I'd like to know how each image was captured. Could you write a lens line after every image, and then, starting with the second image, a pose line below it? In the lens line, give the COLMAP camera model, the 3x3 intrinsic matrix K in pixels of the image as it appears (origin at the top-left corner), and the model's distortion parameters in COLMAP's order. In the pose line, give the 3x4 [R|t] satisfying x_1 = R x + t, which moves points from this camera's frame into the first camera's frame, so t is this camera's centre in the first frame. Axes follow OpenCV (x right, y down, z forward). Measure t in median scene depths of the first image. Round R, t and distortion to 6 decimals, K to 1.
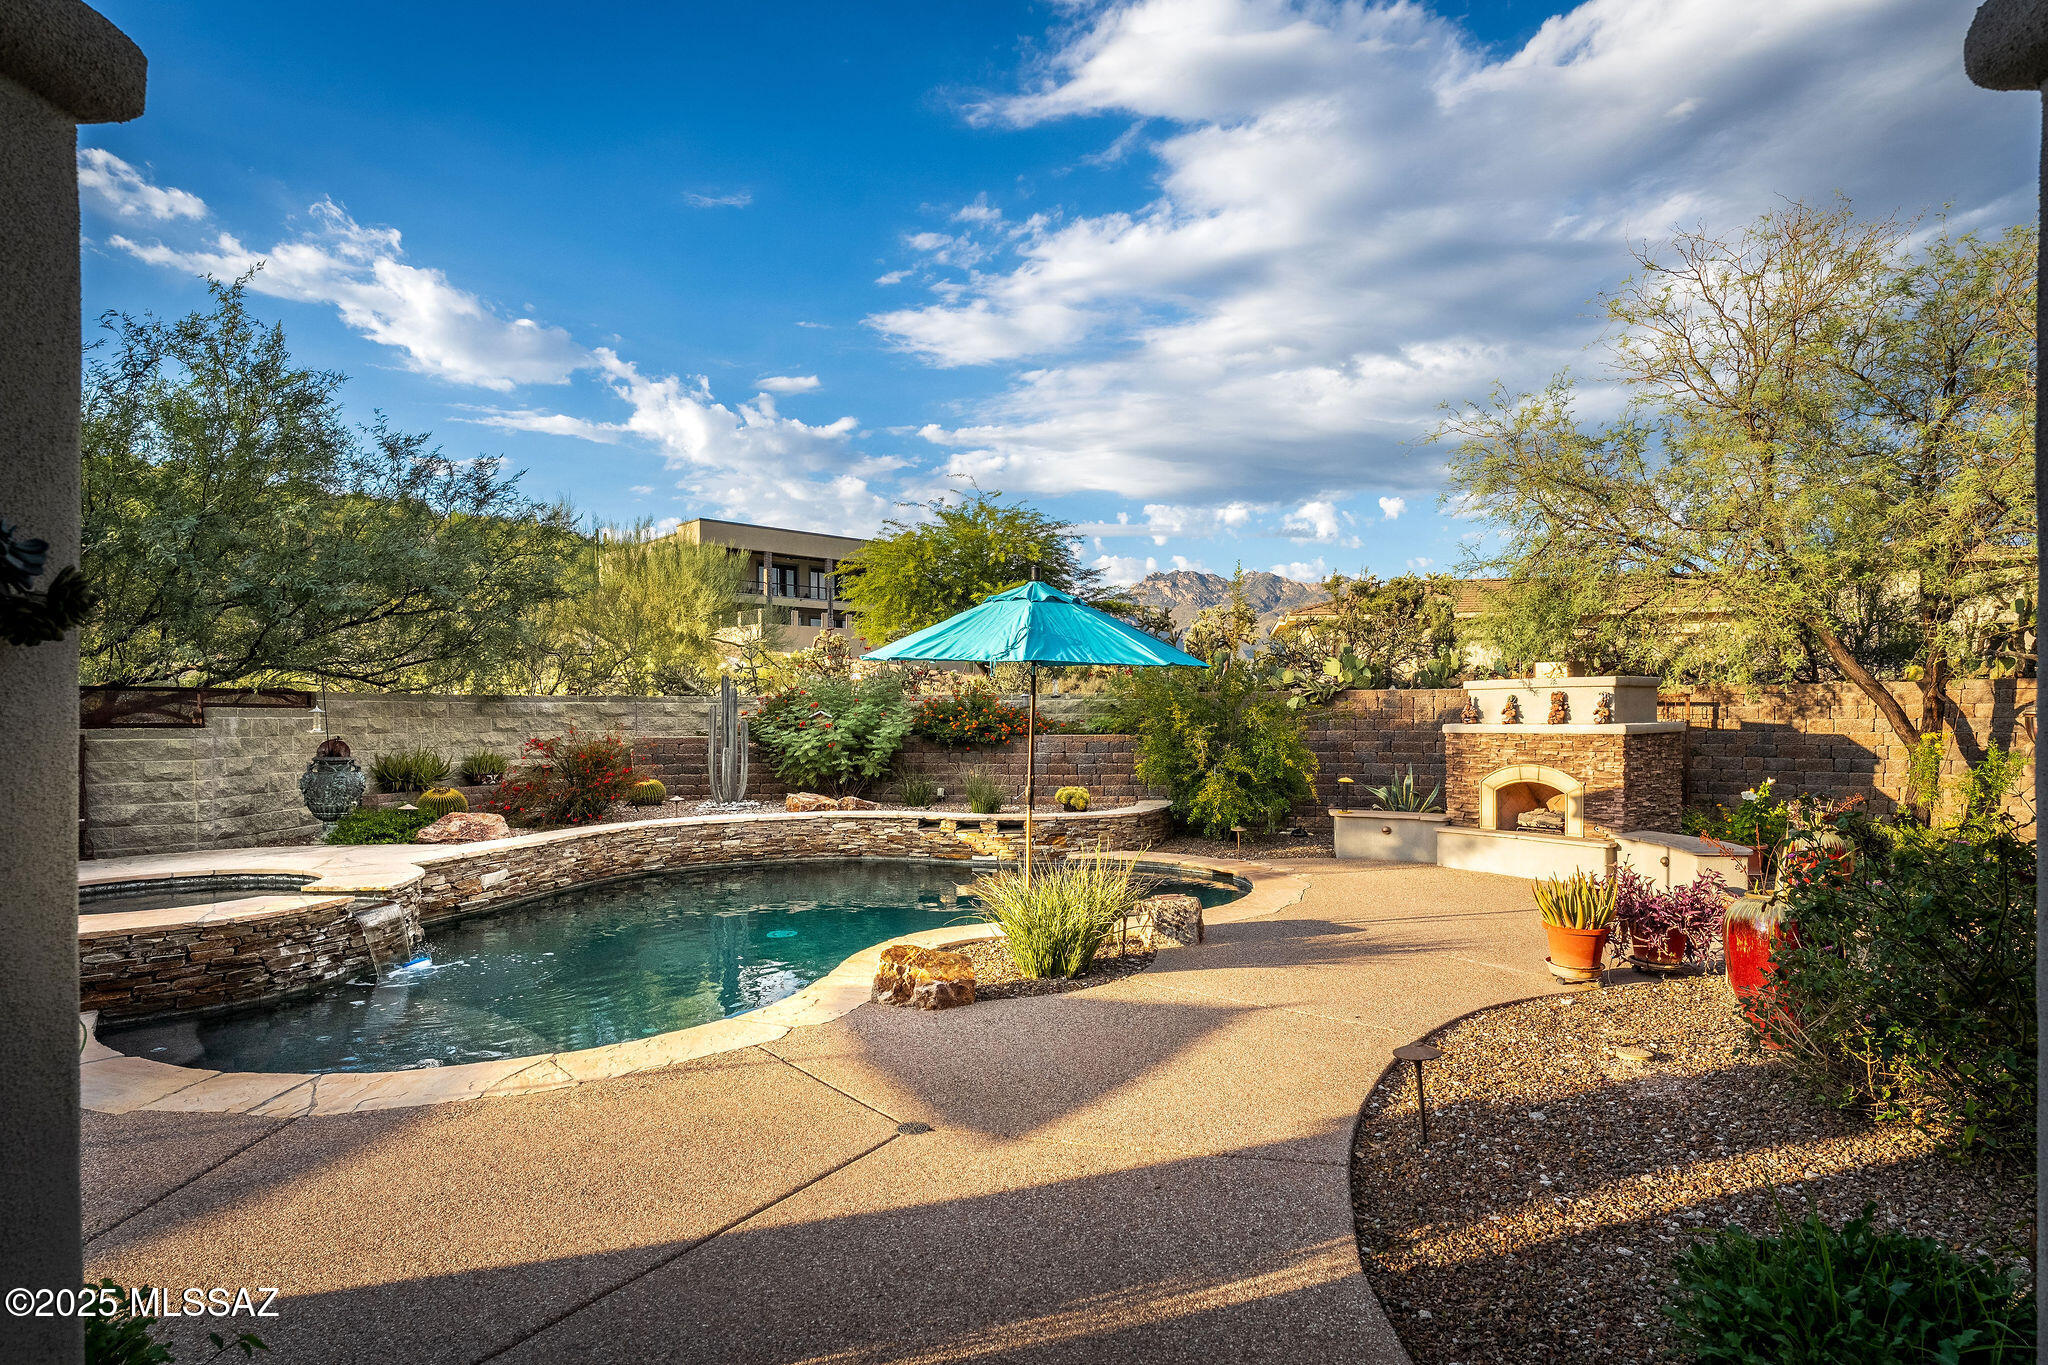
lens RADIAL K [[1045.7, 0, 1021.9], [0, 1045.7, 729.2], [0, 0, 1]] dist [0.003775, -0.002924]
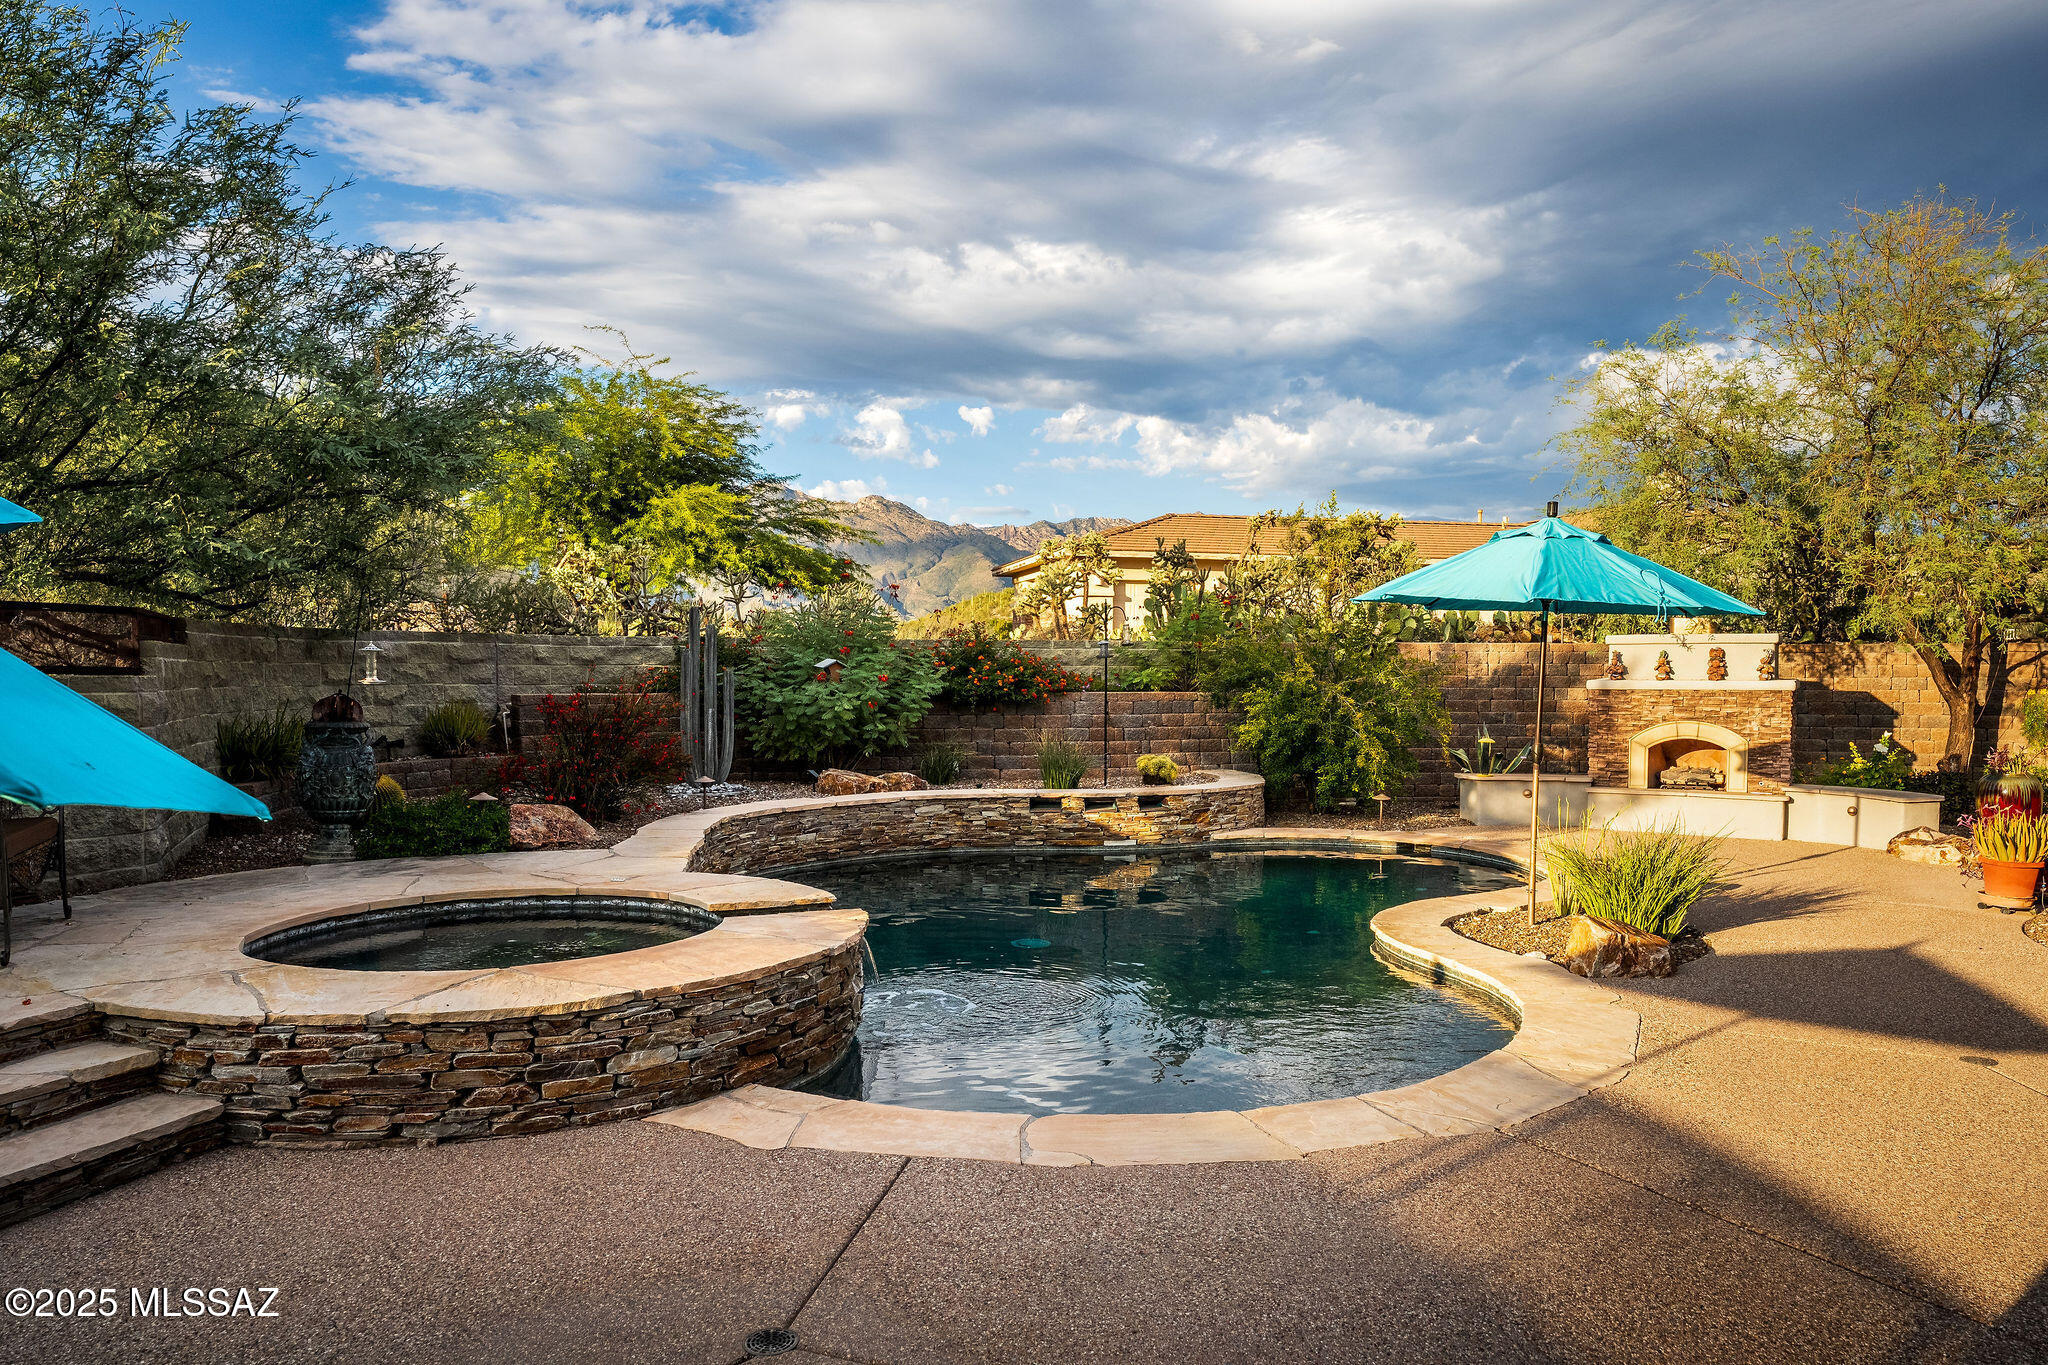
lens RADIAL K [[1385.7, 0, 1027.2], [0, 1385.7, 712.1], [0, 0, 1]] dist [0.006576, -0.006085]
pose [[0.913059, -0.004348, 0.407803, -0.540498], [-0.002202, 0.999876, 0.015591, 0.005553], [-0.407821, -0.015133, 0.912937, 0.054365]]
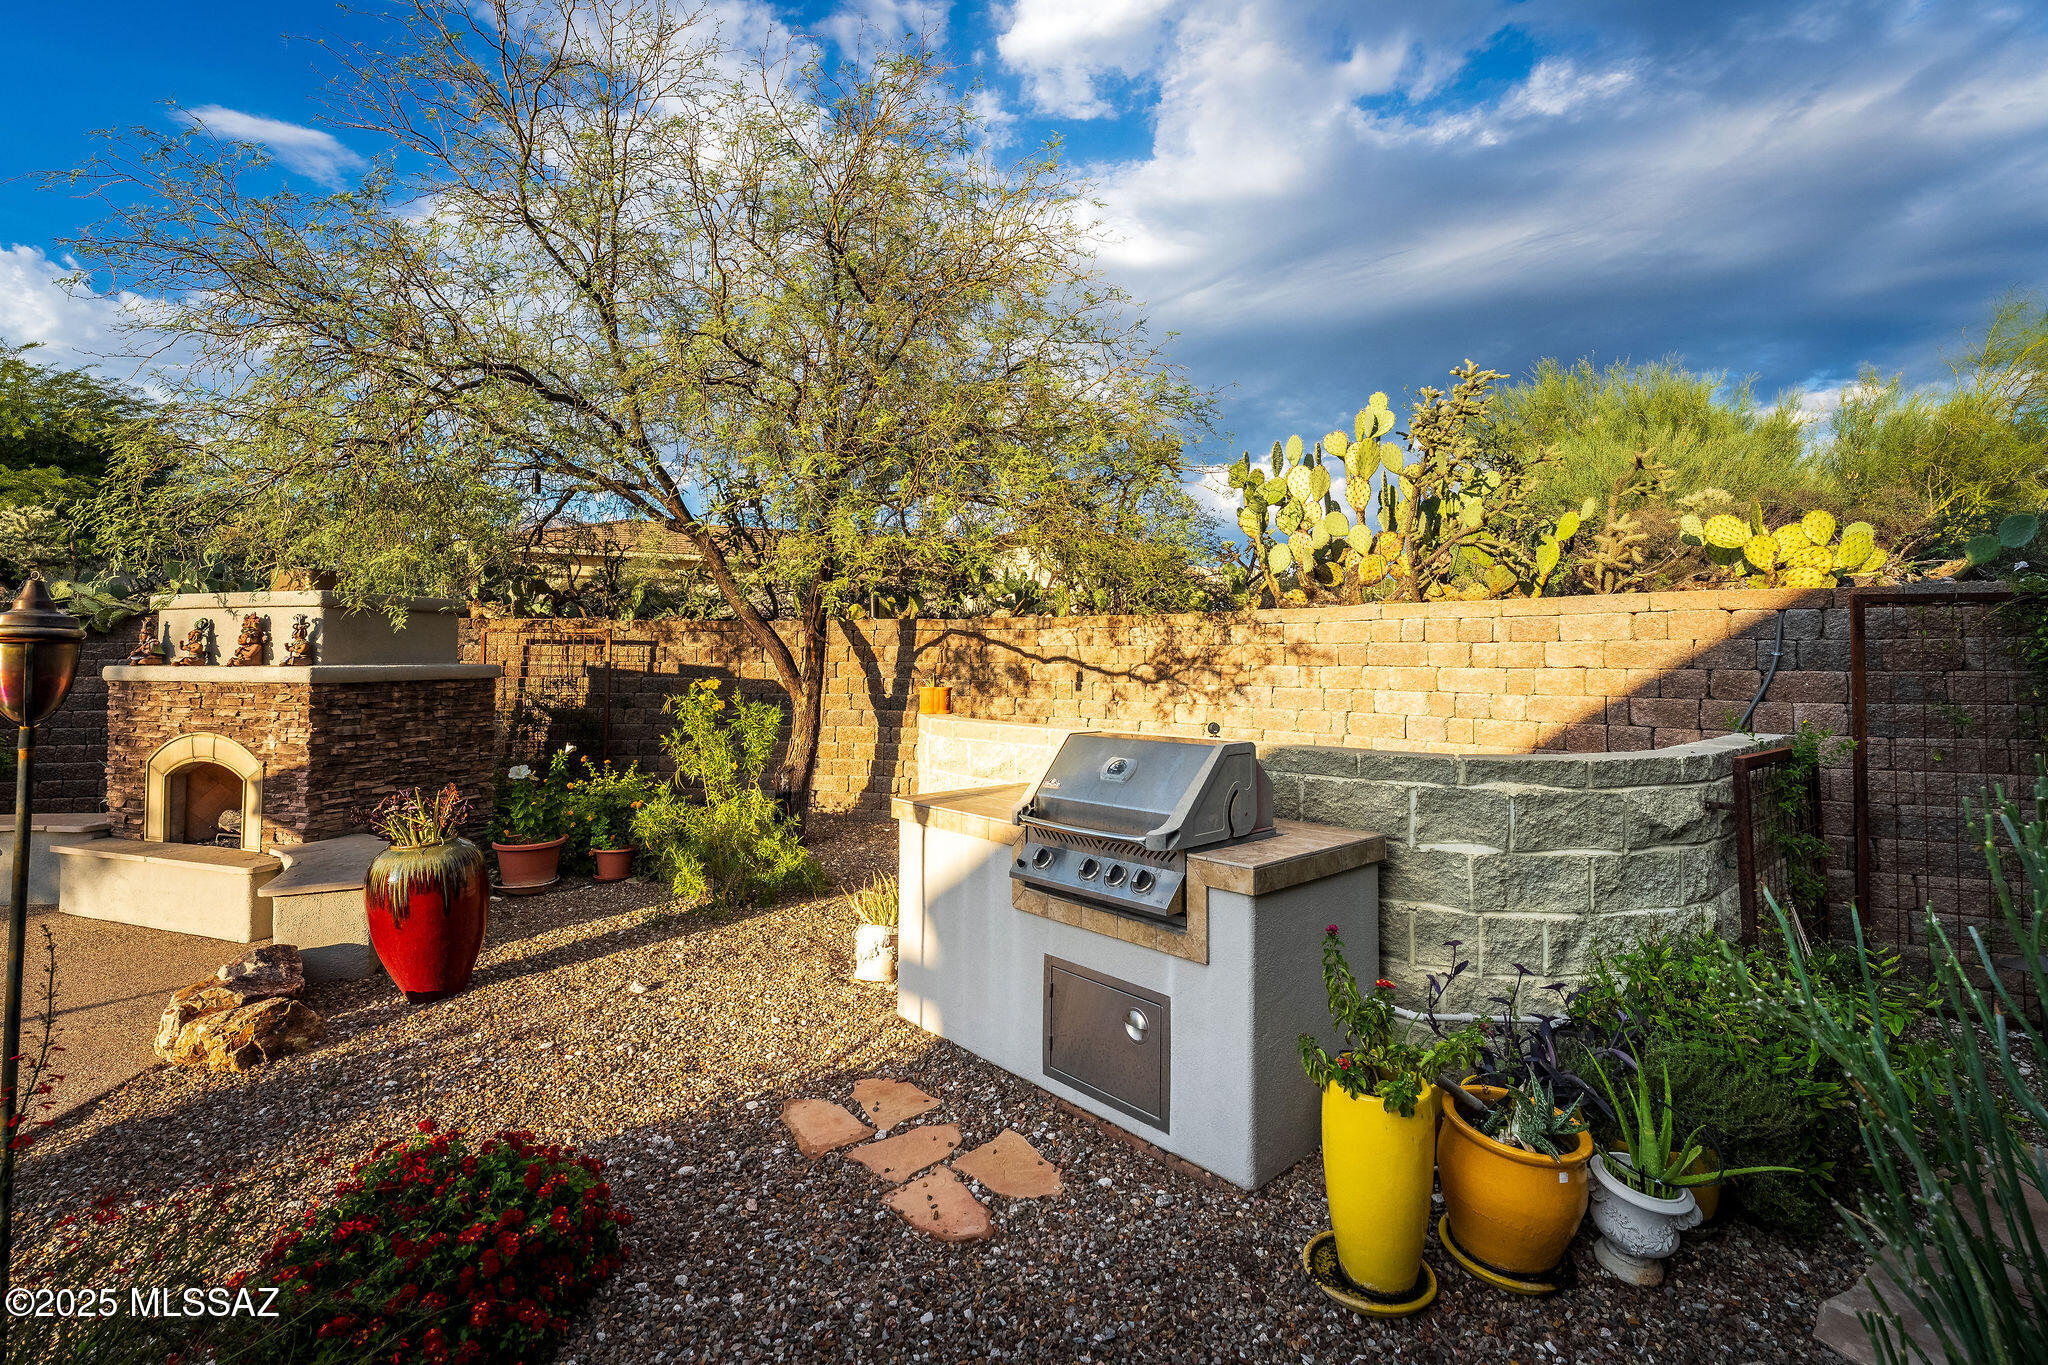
lens RADIAL K [[918.1, 0, 1065.7], [0, 918.1, 627.6], [0, 0, 1]] dist [-0.005859, -0.000262]
pose [[0.801495, 0.029235, 0.597287, 0.498113], [0.000646, 0.998761, -0.049753, 0.000018], [-0.598001, 0.040263, 0.800483, 0.246282]]
